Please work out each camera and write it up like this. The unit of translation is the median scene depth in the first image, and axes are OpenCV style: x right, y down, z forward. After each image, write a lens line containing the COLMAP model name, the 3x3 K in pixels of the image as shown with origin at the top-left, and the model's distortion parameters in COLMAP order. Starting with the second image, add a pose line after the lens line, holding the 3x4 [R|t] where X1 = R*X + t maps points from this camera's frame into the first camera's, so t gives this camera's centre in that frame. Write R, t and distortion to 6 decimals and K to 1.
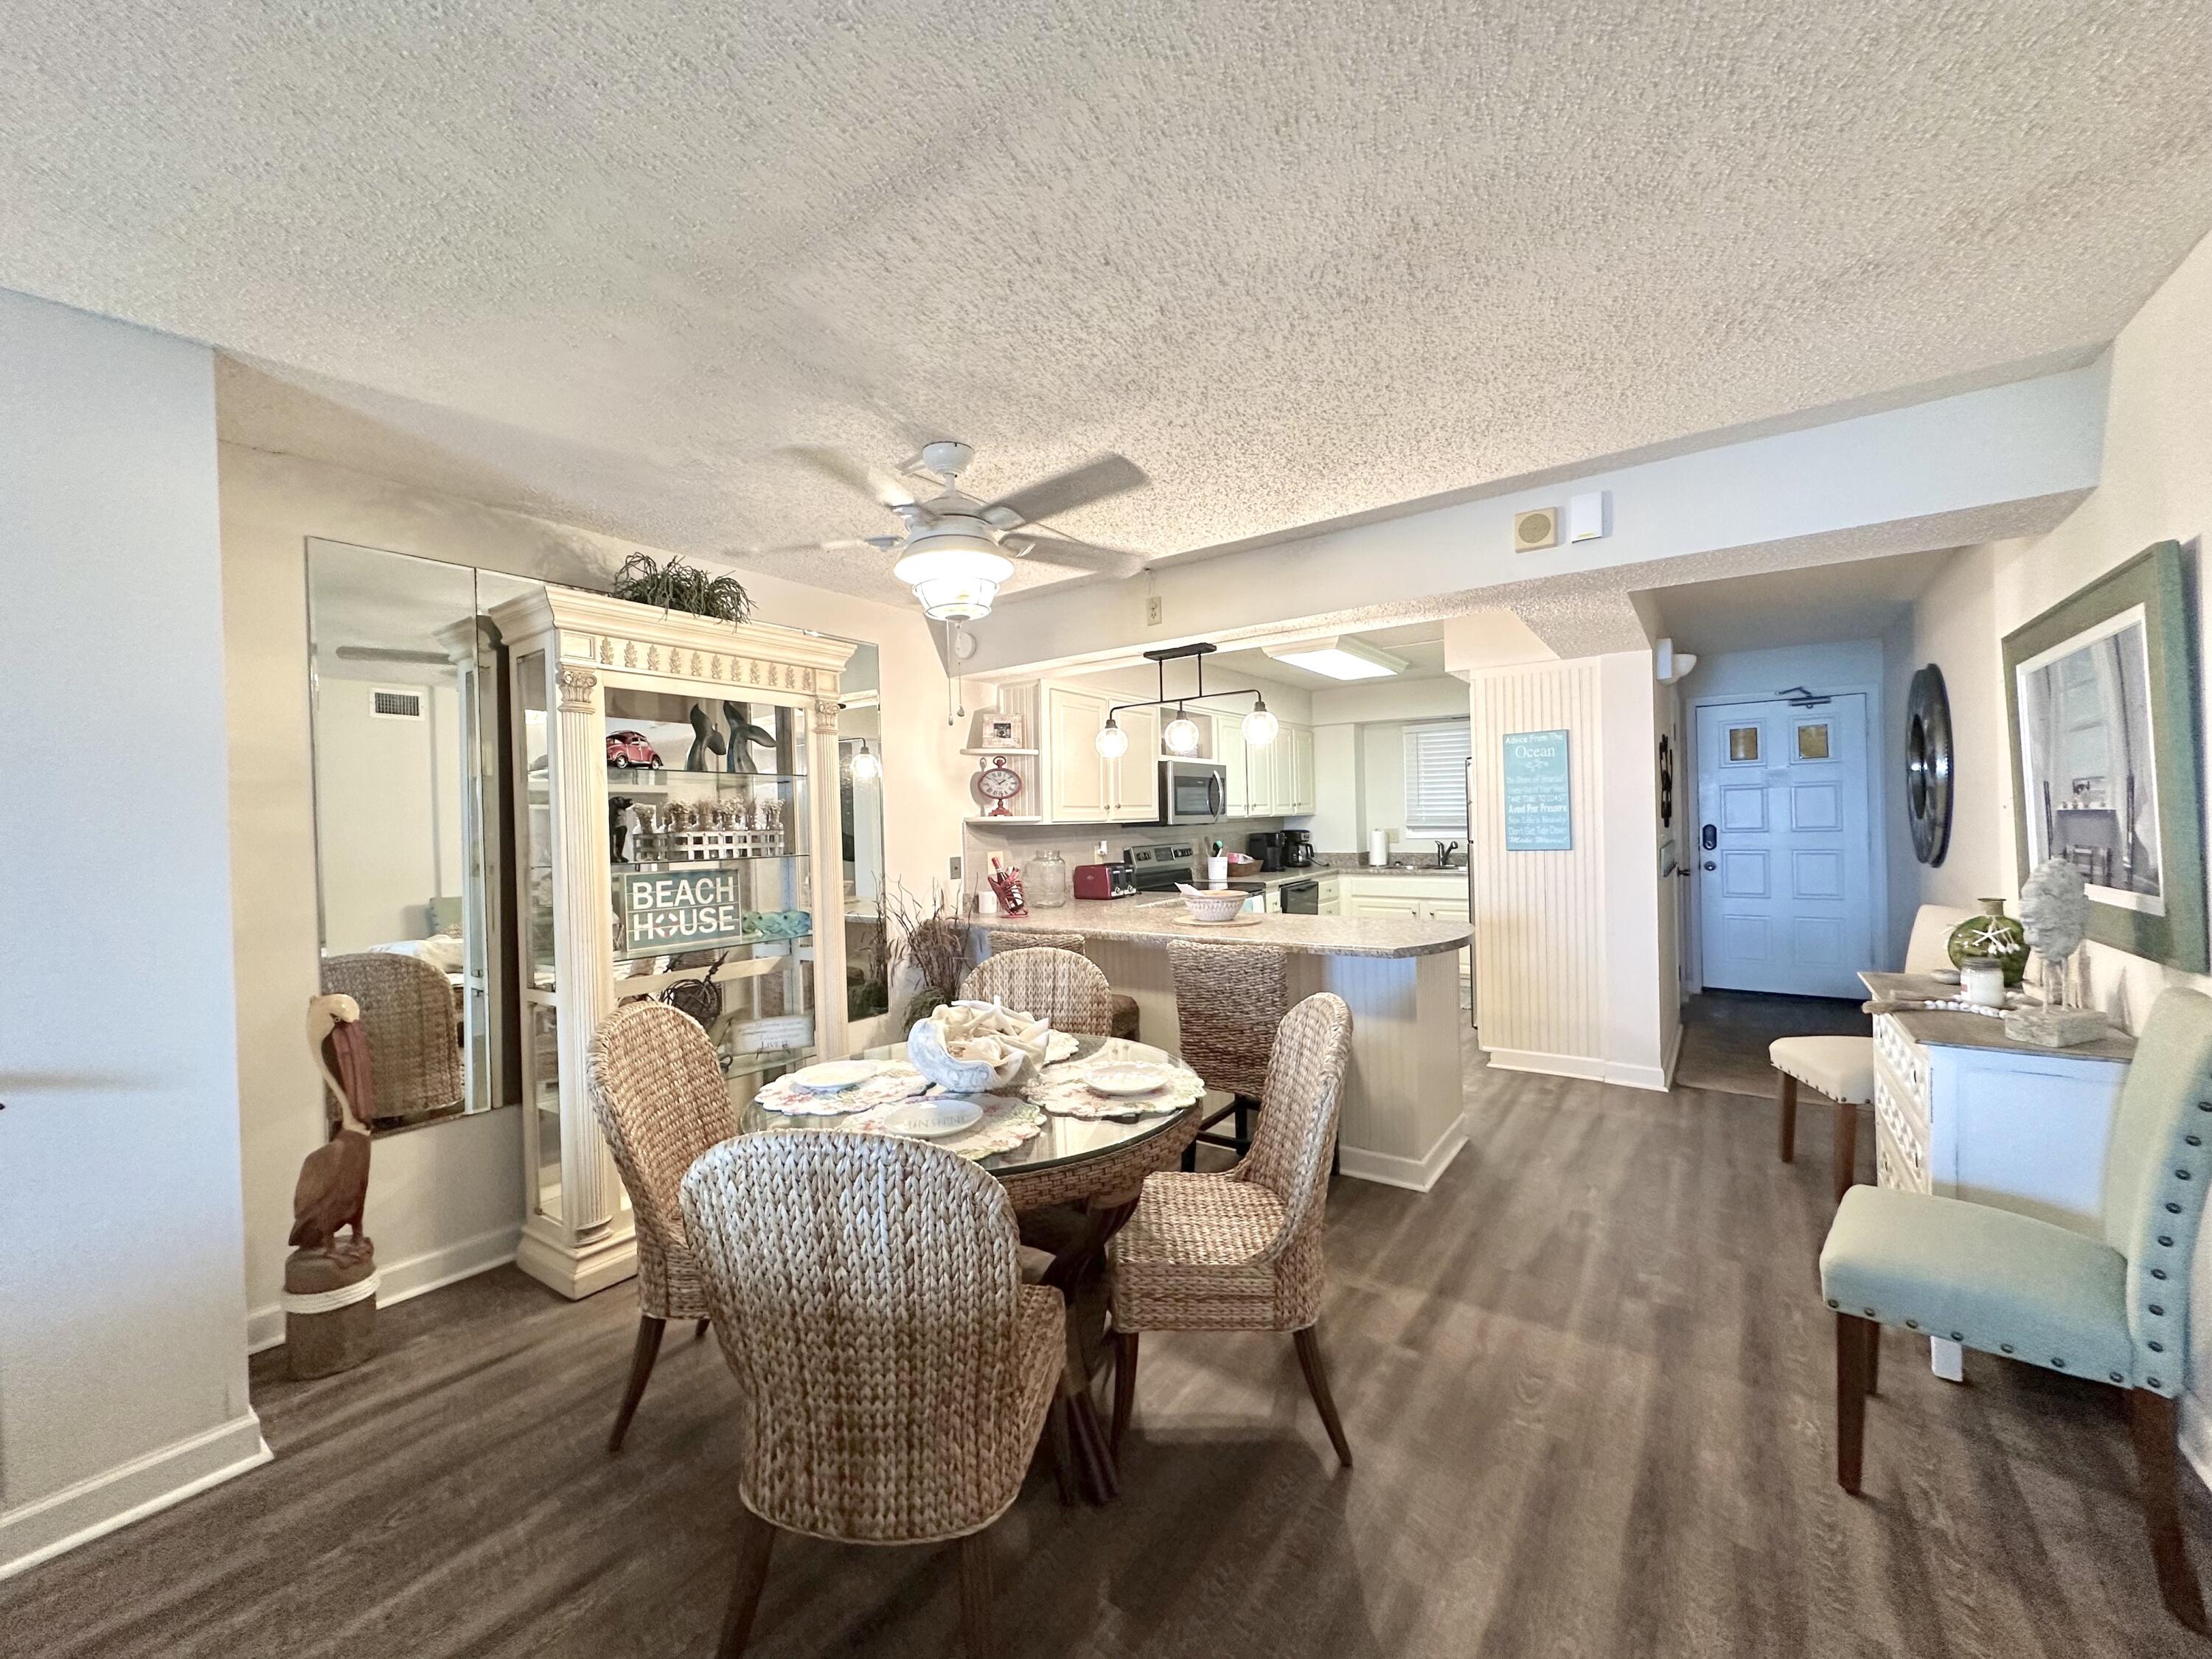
lens RADIAL K [[881.5, 0, 1106.0], [0, 881.5, 829.5], [0, 0, 1]] dist [0.003873, 0.000194]
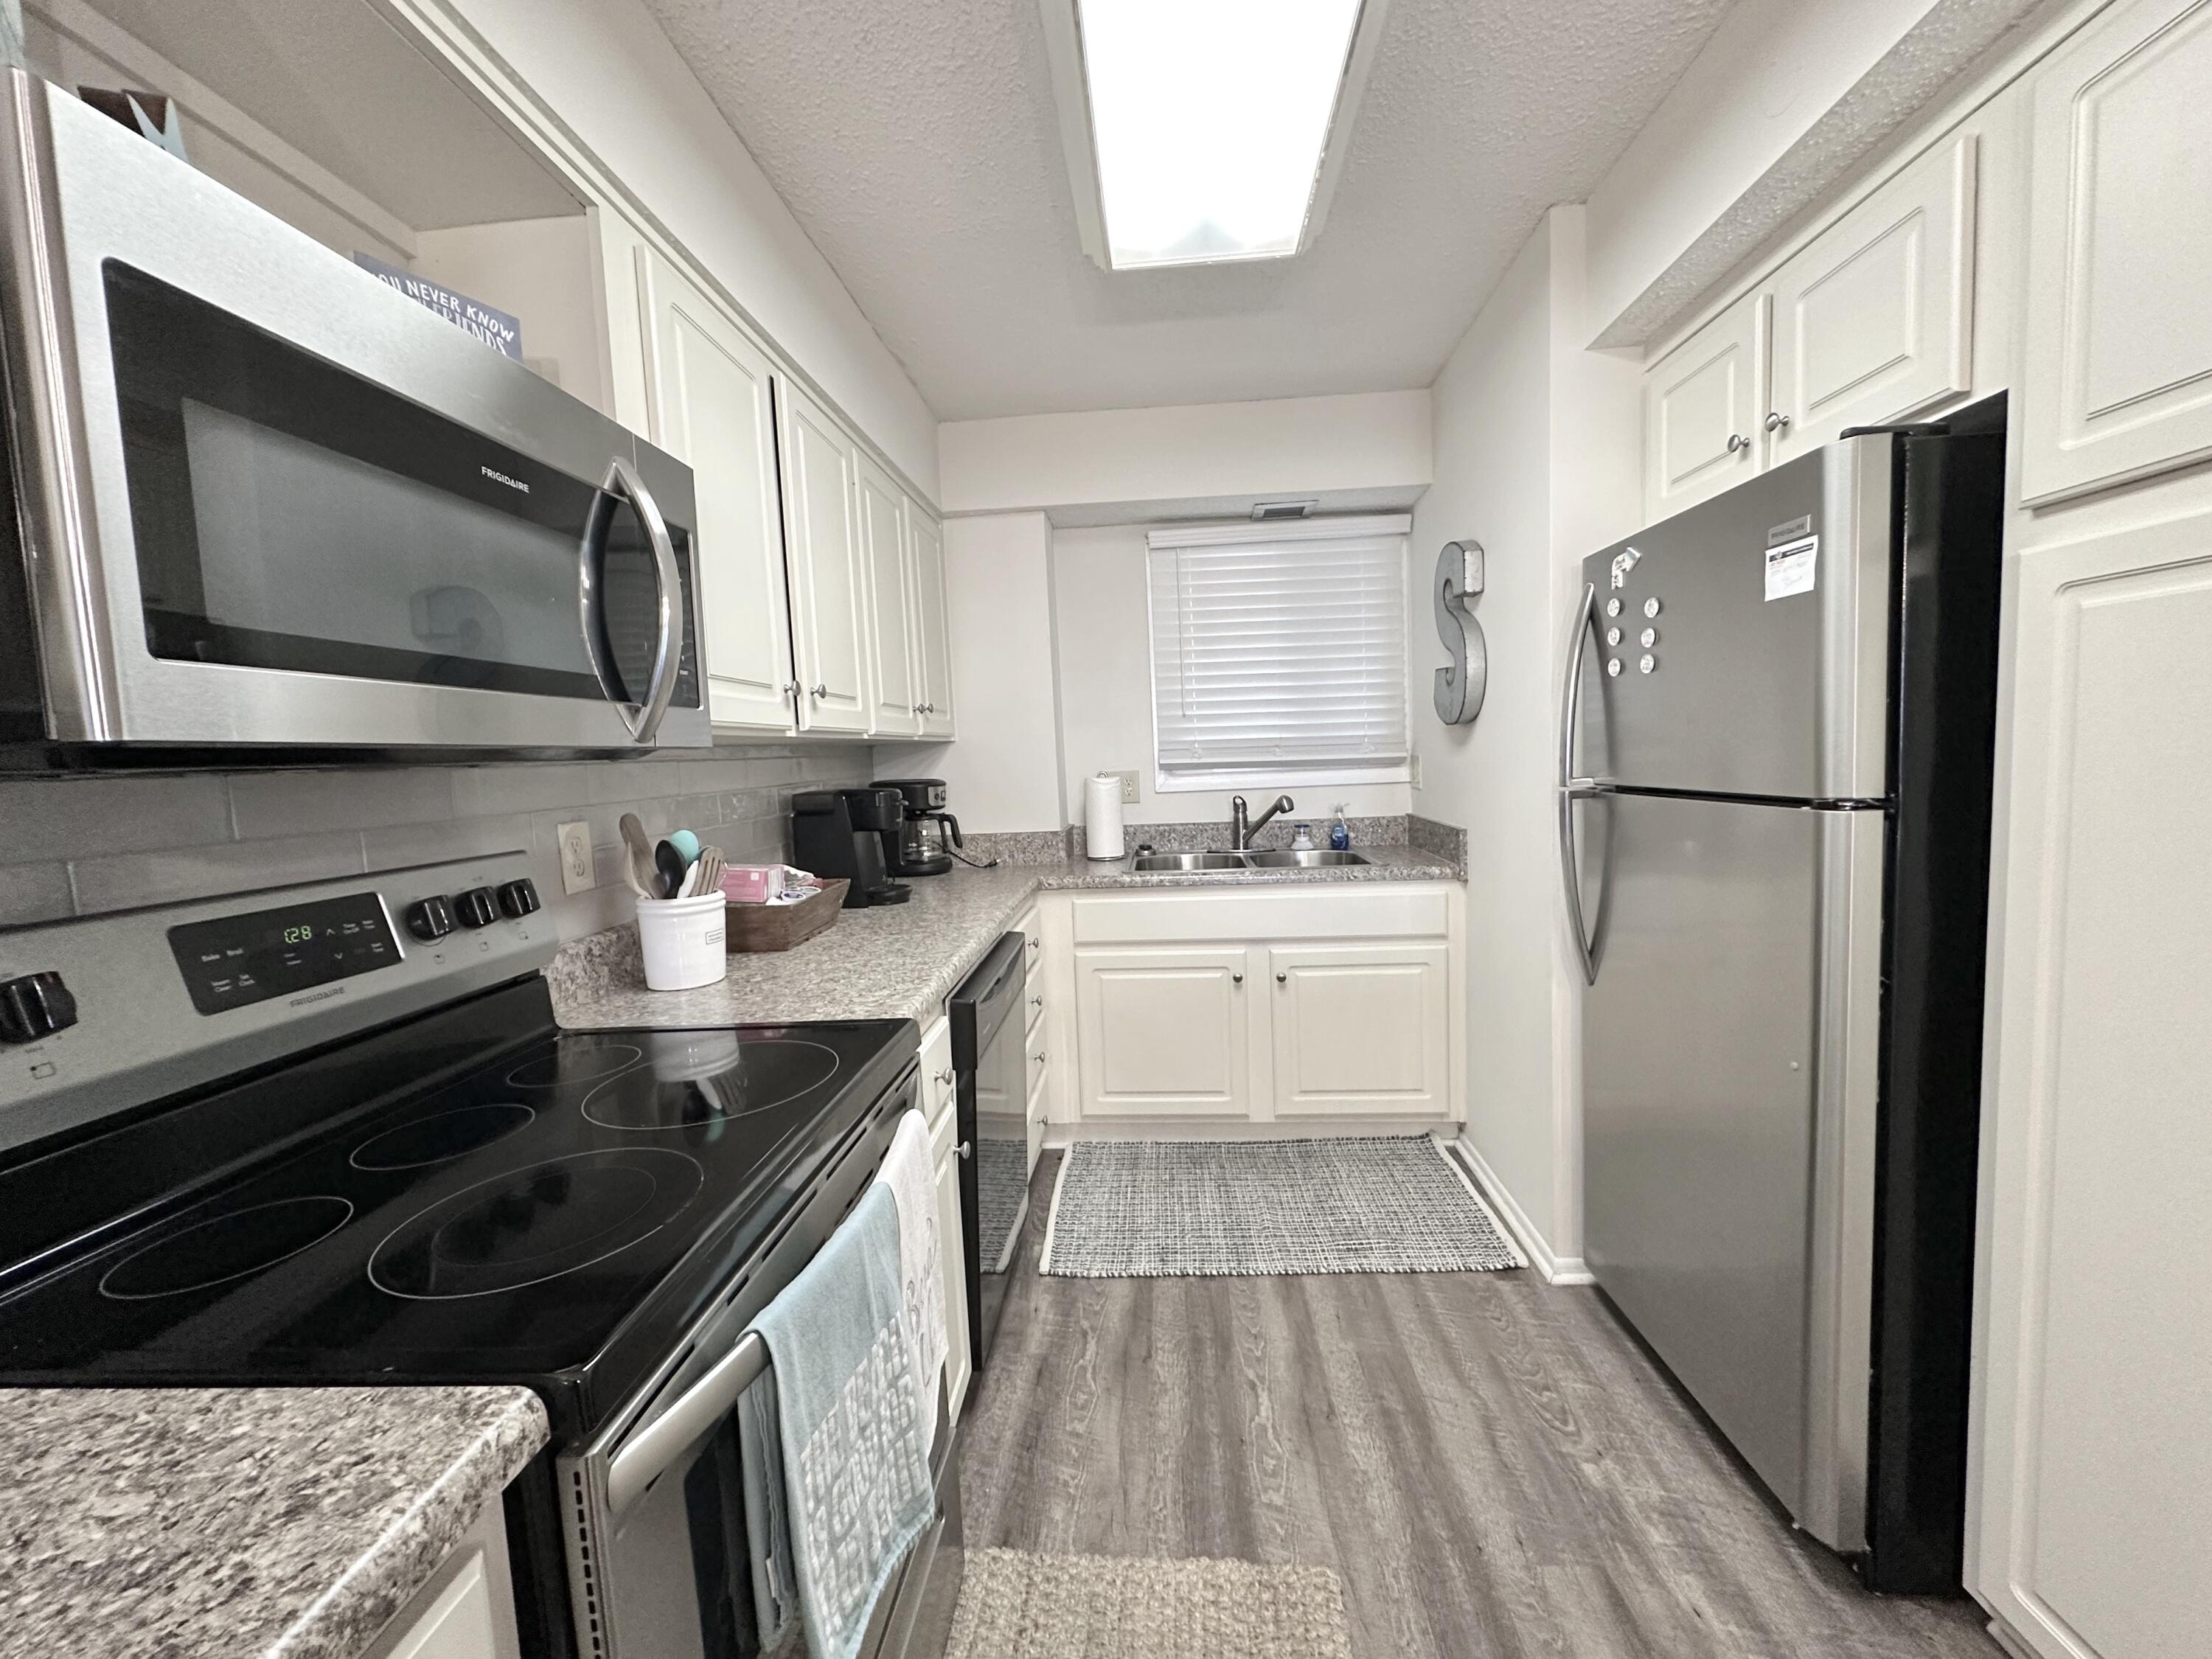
lens RADIAL K [[881.5, 0, 1106.0], [0, 881.5, 829.5], [0, 0, 1]] dist [0.003873, 0.000194]
pose [[0.854649, -0.054347, 0.516354, 0.092686], [0.026776, 0.997797, 0.060701, 0.001234], [-0.518516, -0.038052, 0.854221, 0.663799]]
